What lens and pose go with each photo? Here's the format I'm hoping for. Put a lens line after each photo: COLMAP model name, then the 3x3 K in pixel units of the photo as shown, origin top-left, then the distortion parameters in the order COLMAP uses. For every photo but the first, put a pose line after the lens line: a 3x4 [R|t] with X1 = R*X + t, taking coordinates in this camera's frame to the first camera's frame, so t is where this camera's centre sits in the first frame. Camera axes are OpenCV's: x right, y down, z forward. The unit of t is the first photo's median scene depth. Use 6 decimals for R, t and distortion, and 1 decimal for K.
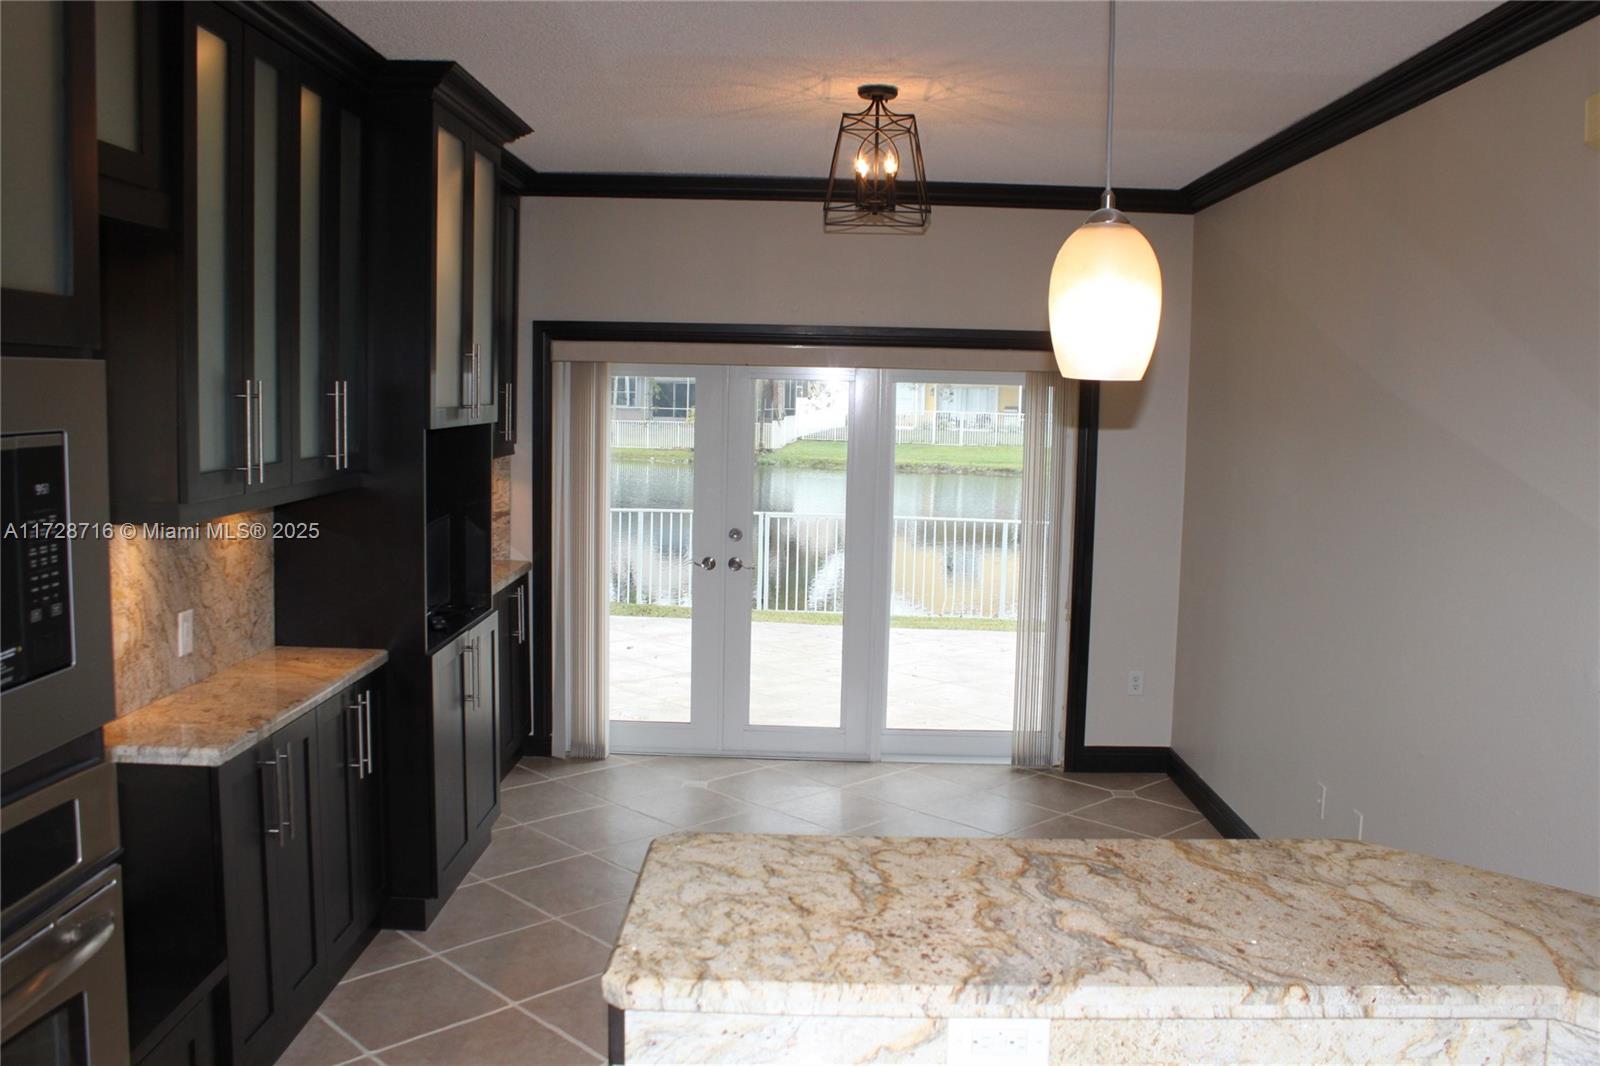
lens RADIAL K [[1339.2, 0, 799.1], [0, 1339.2, 521.1], [0, 0, 1]] dist [-0.171148, 0.159737]
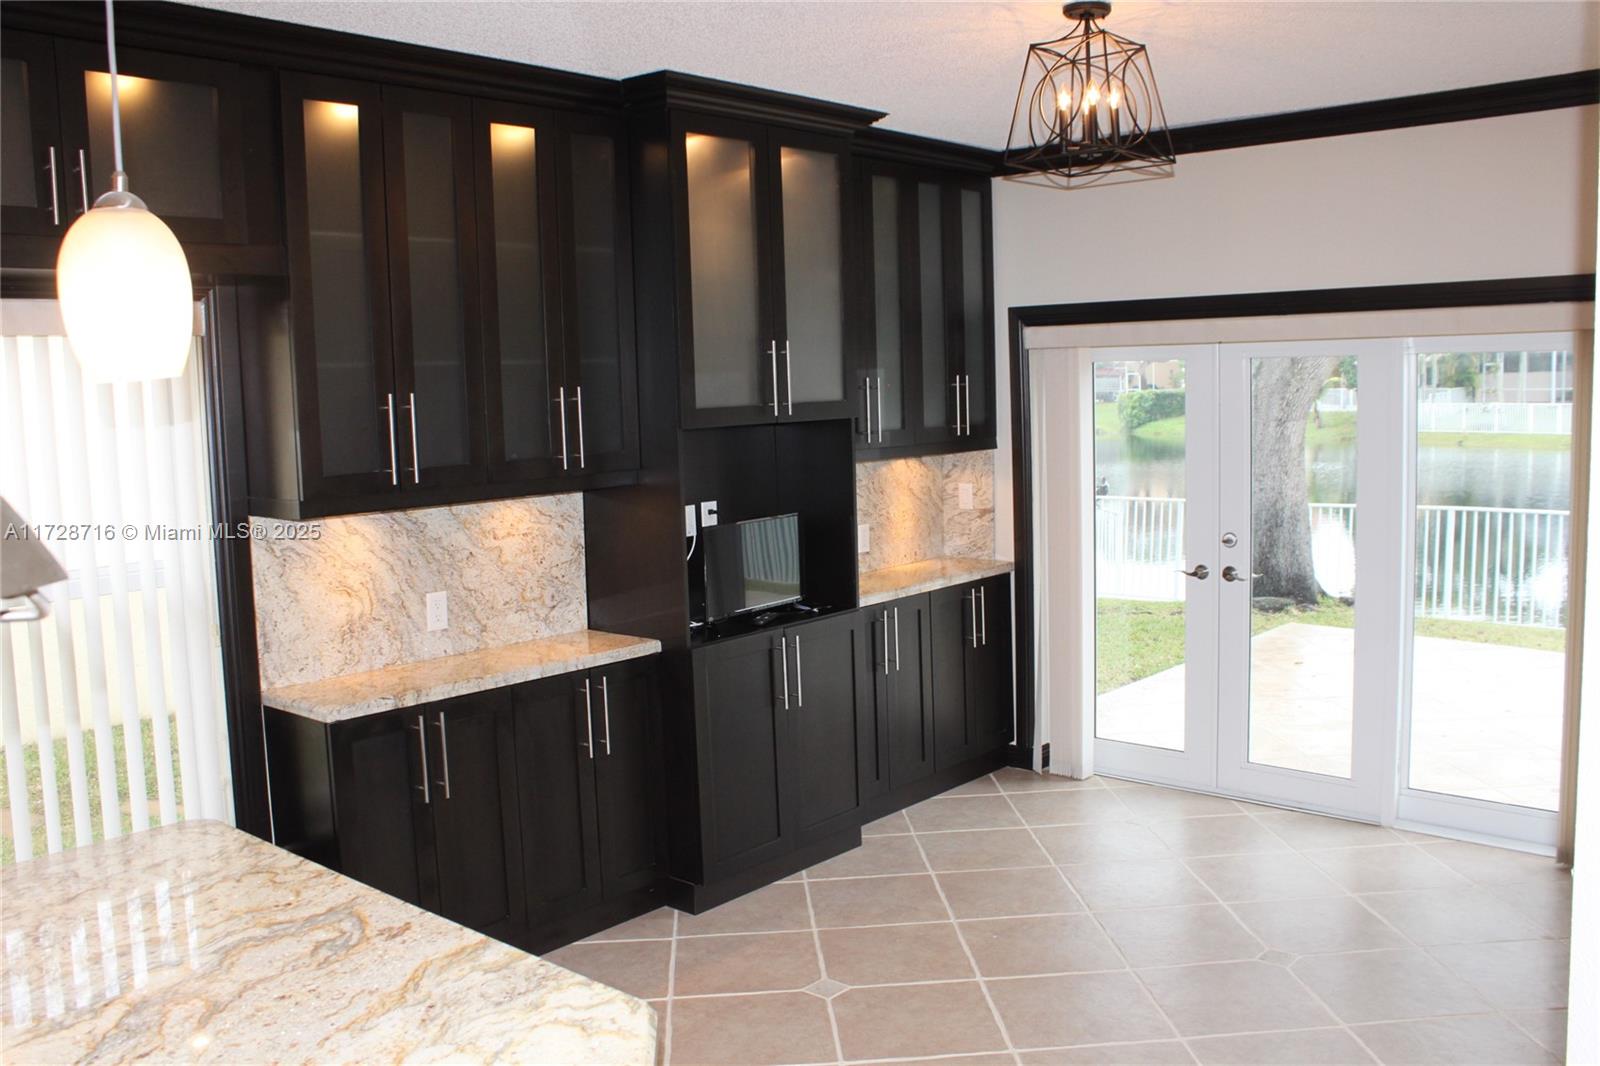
lens RADIAL K [[1372.2, 0, 820.1], [0, 1372.2, 528.0], [0, 0, 1]] dist [-0.171467, 0.162934]
pose [[0.764003, 0.025426, -0.644711, 0.596047], [-0.017887, 0.999674, 0.018228, -0.017092], [0.644964, -0.002394, 0.764209, 0.310691]]
